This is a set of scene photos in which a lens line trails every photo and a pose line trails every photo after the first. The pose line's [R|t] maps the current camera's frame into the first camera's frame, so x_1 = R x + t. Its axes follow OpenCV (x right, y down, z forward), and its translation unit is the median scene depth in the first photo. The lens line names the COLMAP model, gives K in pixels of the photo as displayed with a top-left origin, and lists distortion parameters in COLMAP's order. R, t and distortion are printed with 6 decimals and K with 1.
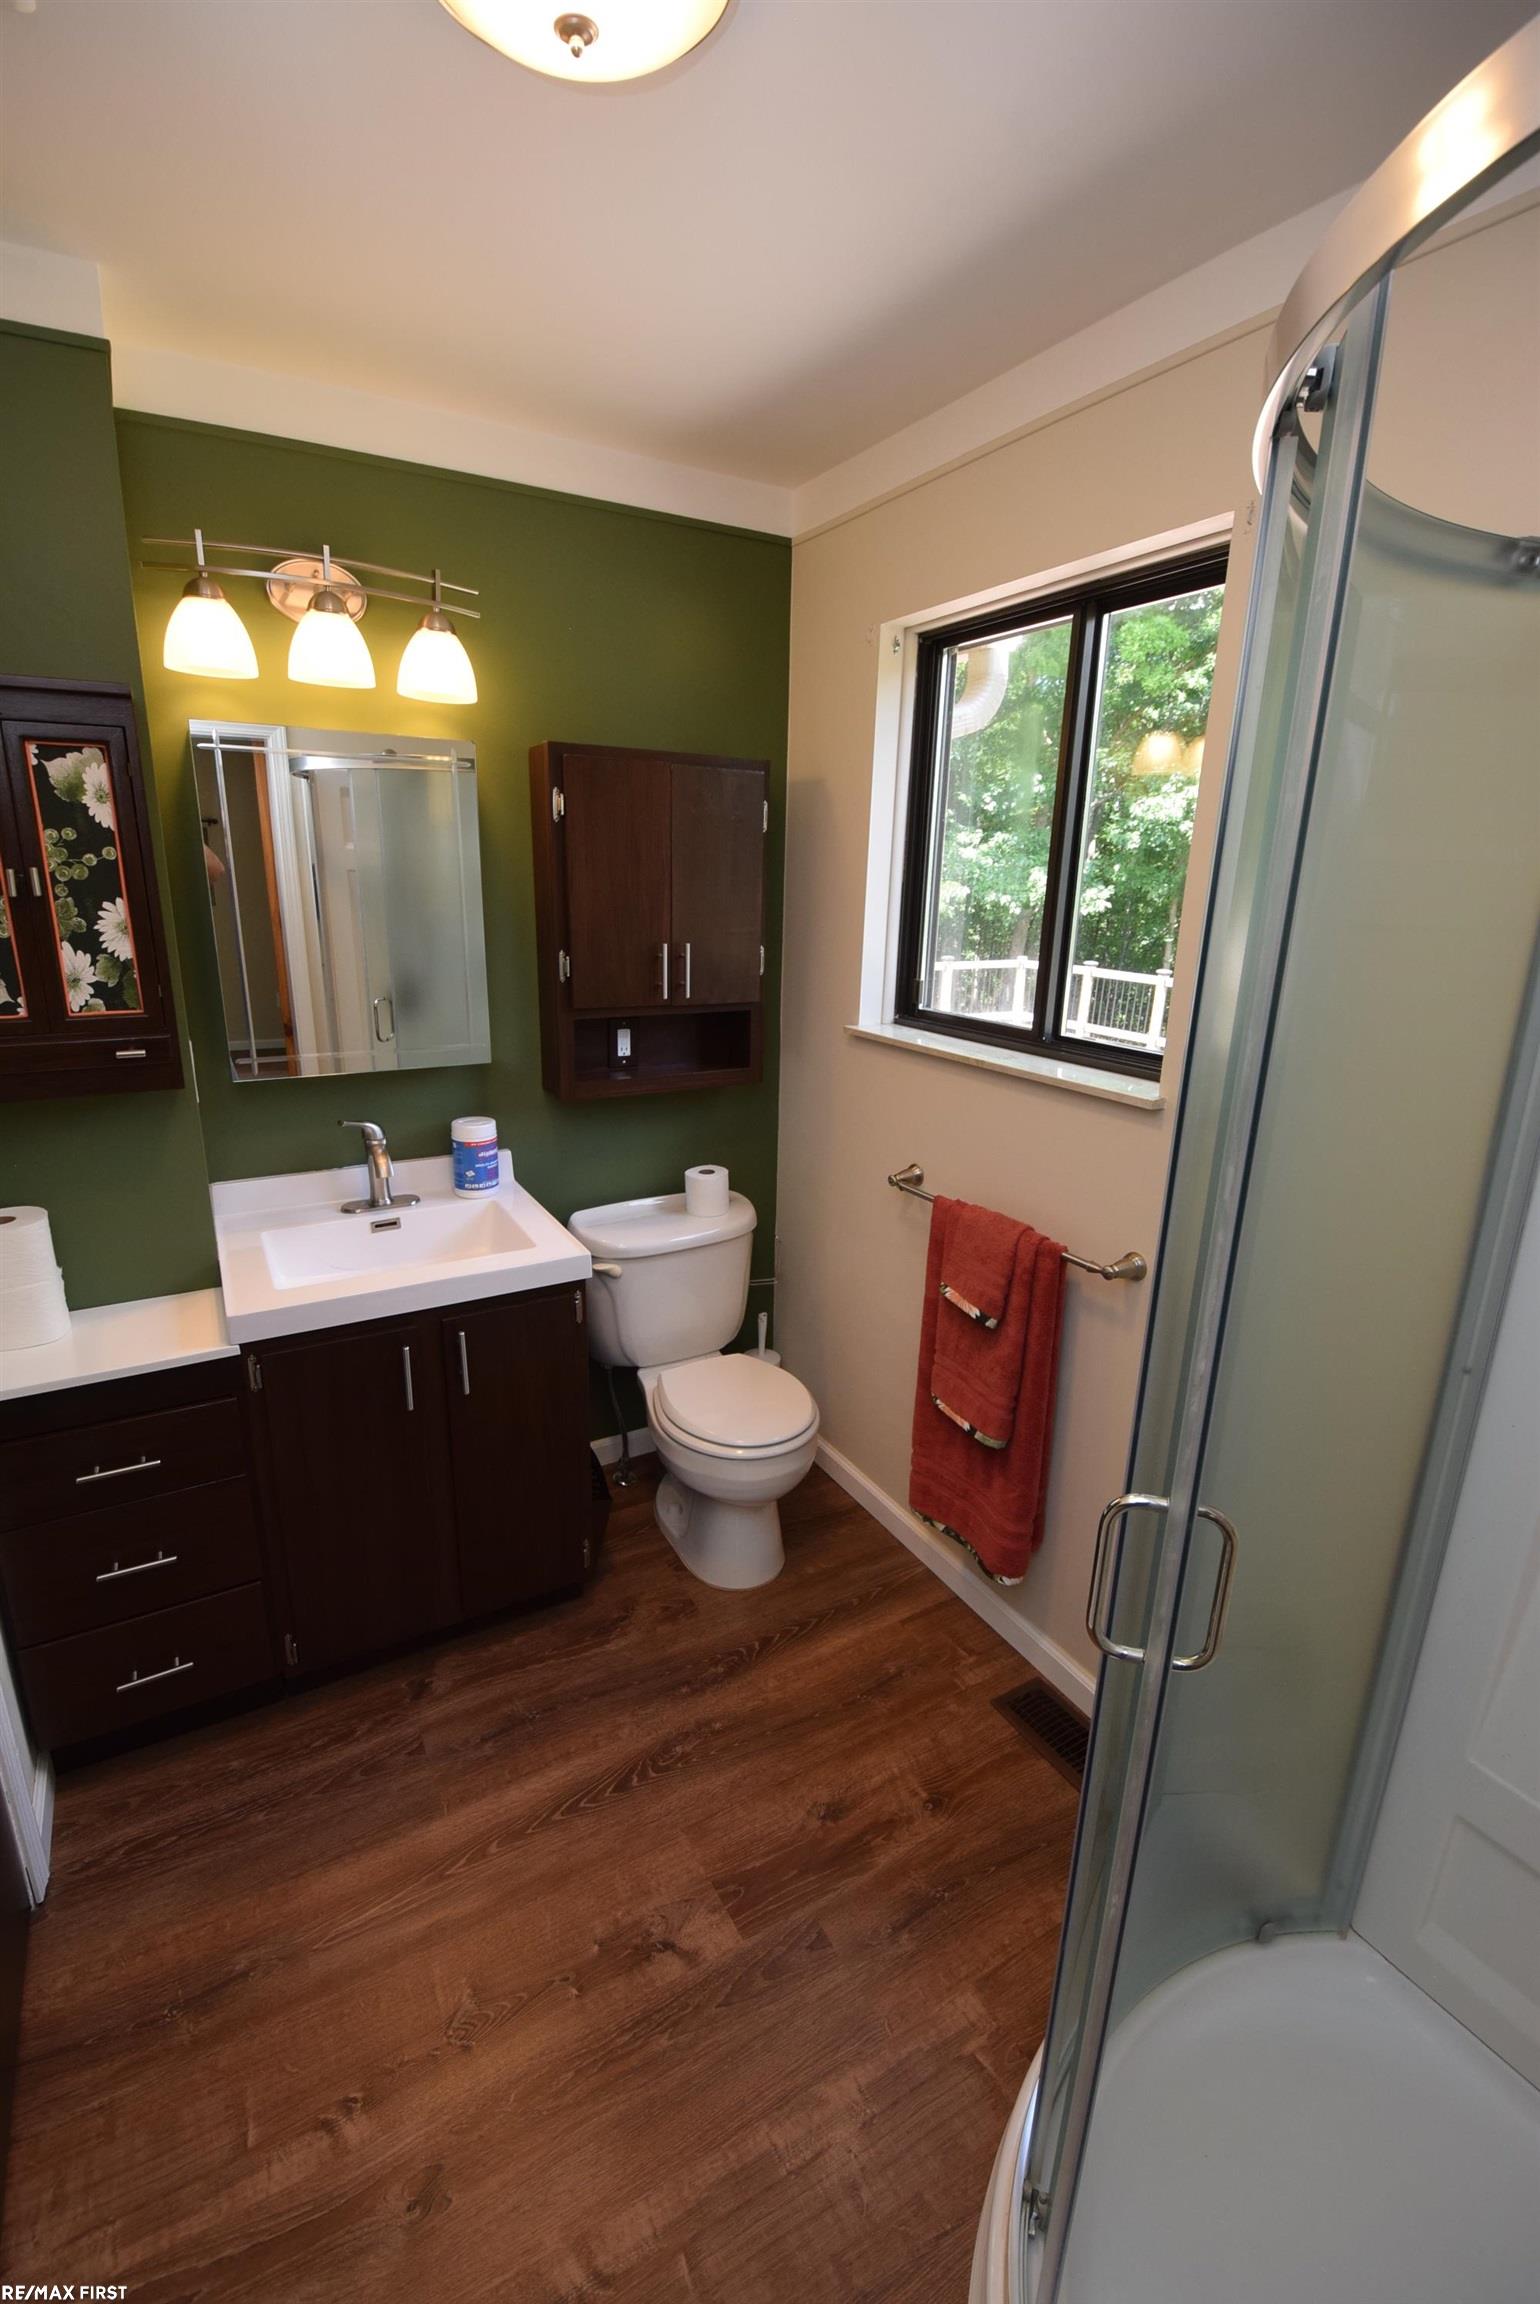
lens RADIAL K [[1024.9, 0, 761.9], [0, 1024.9, 1145.0], [0, 0, 1]] dist [-0.014552, -0.009587]
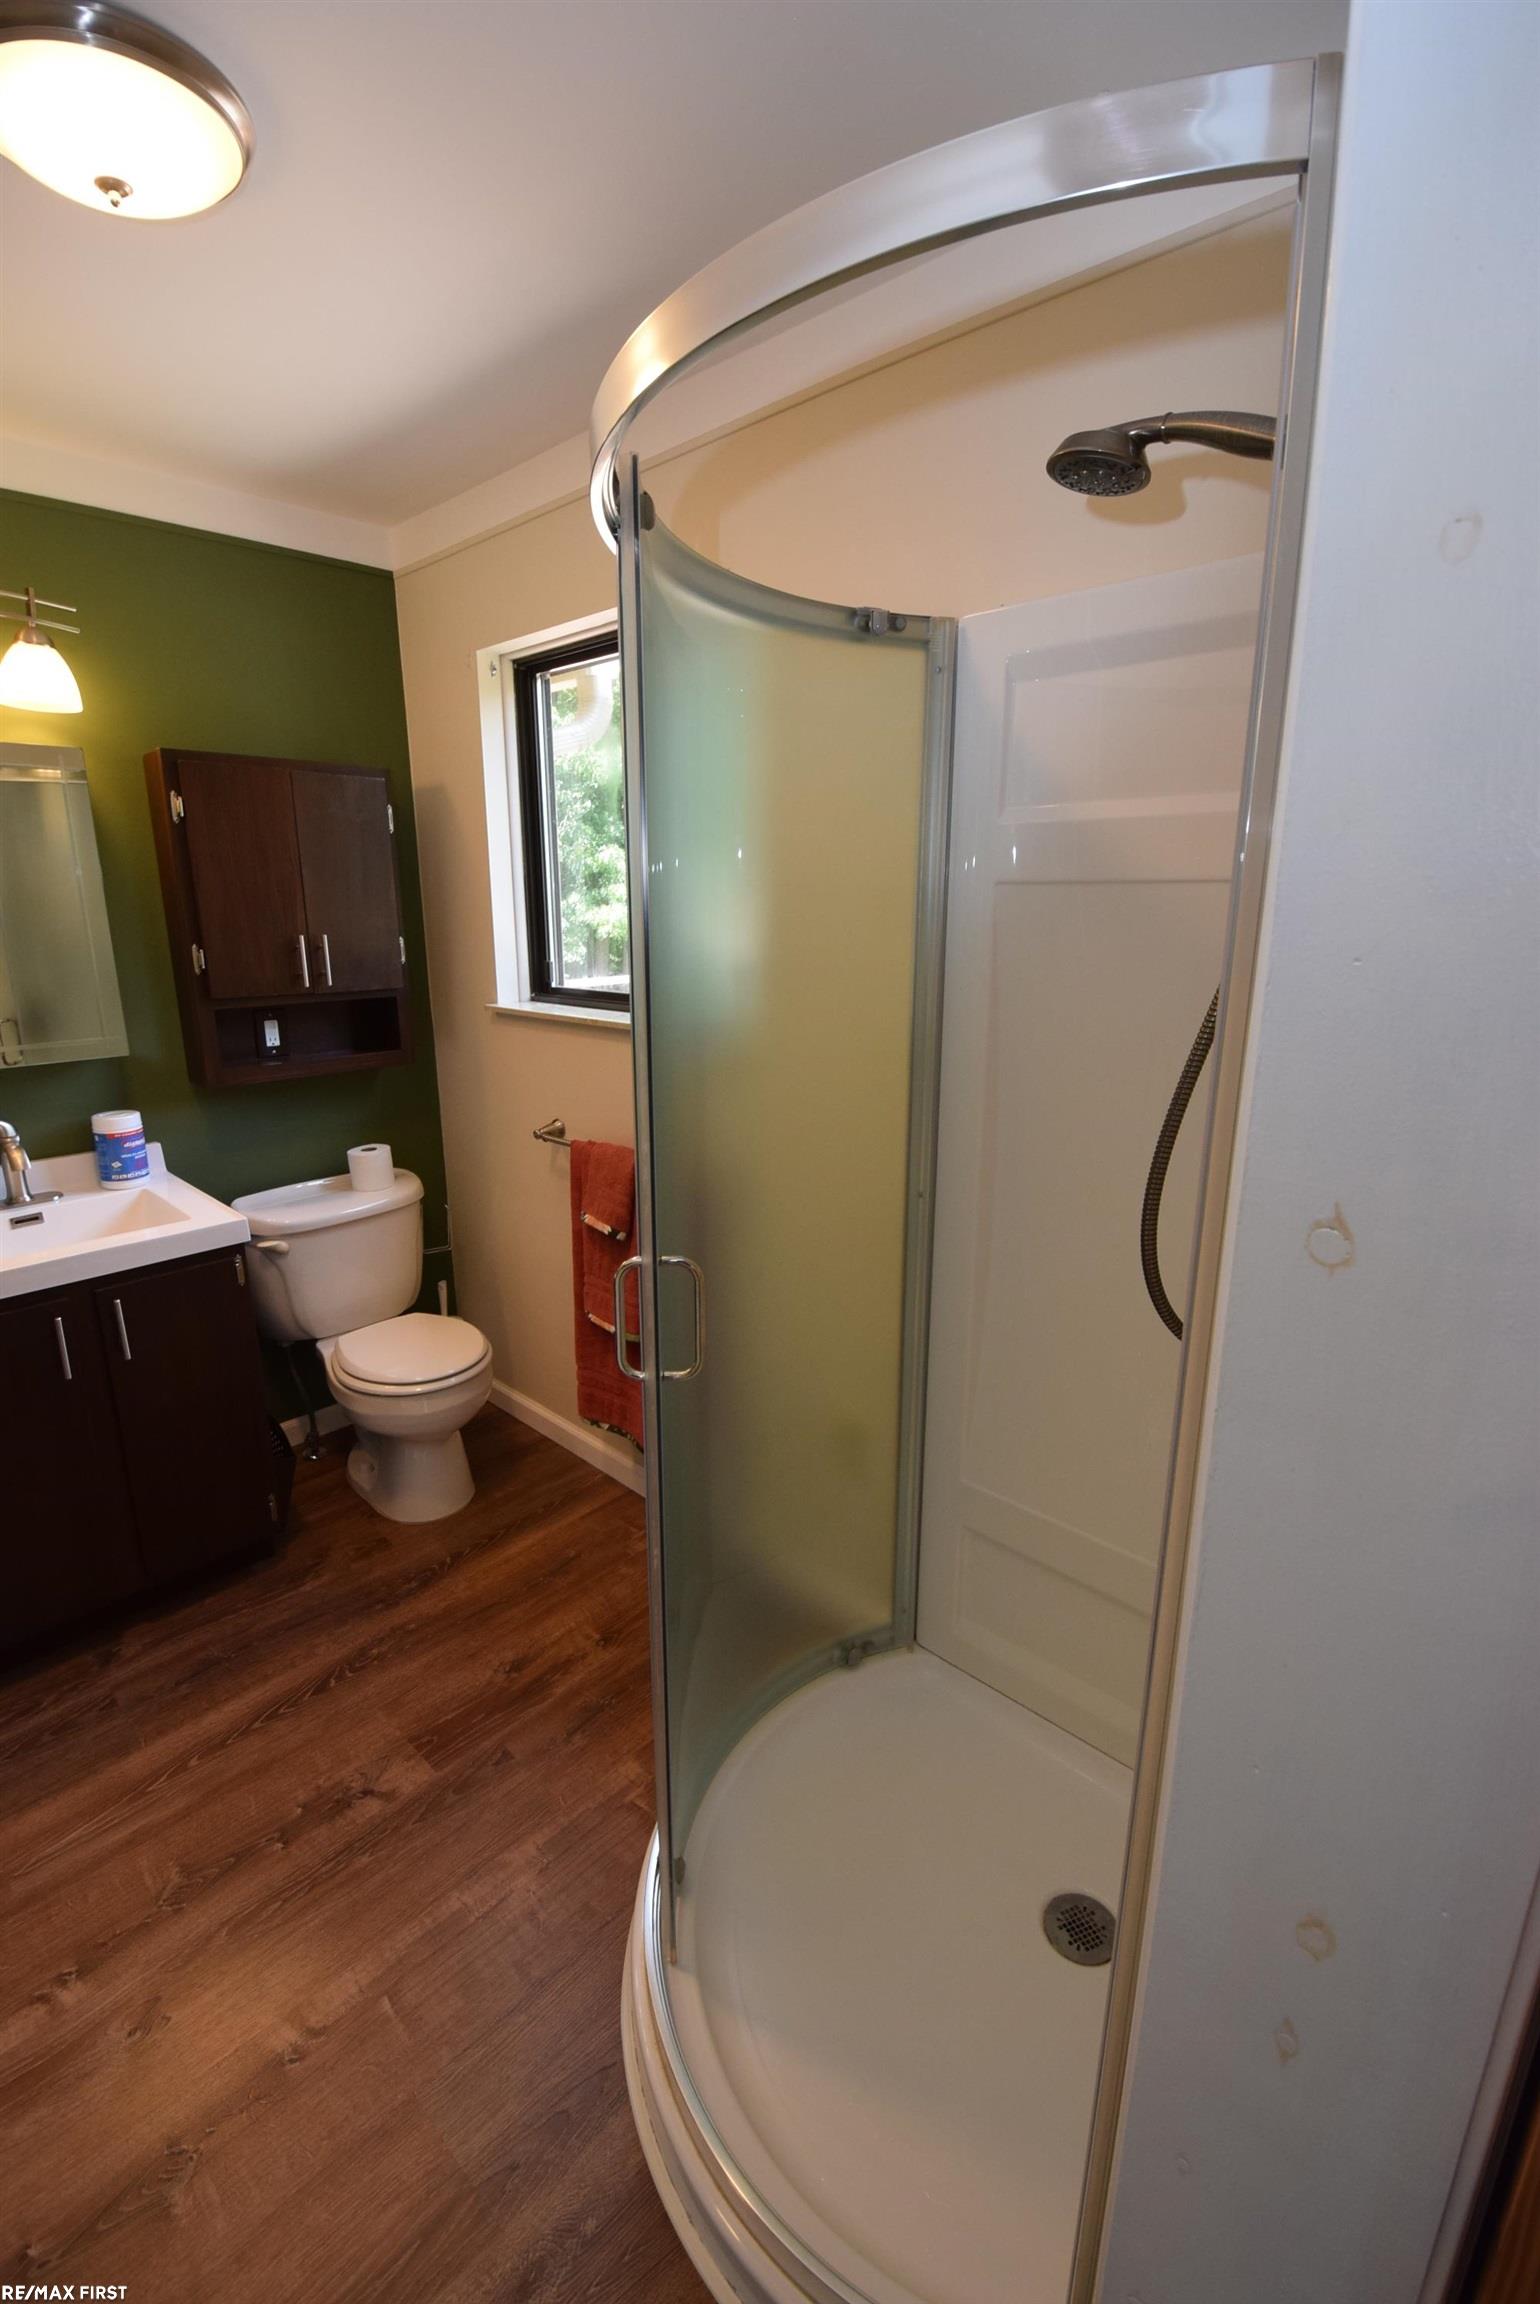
lens RADIAL K [[1024.9, 0, 782.7], [0, 1024.9, 1135.5], [0, 0, 1]] dist [-0.014552, -0.009587]
pose [[0.954383, -0.093247, 0.283650, 0.074645], [0.100120, 0.994927, -0.009796, 0.084746], [-0.281298, 0.037748, 0.958878, -0.190485]]
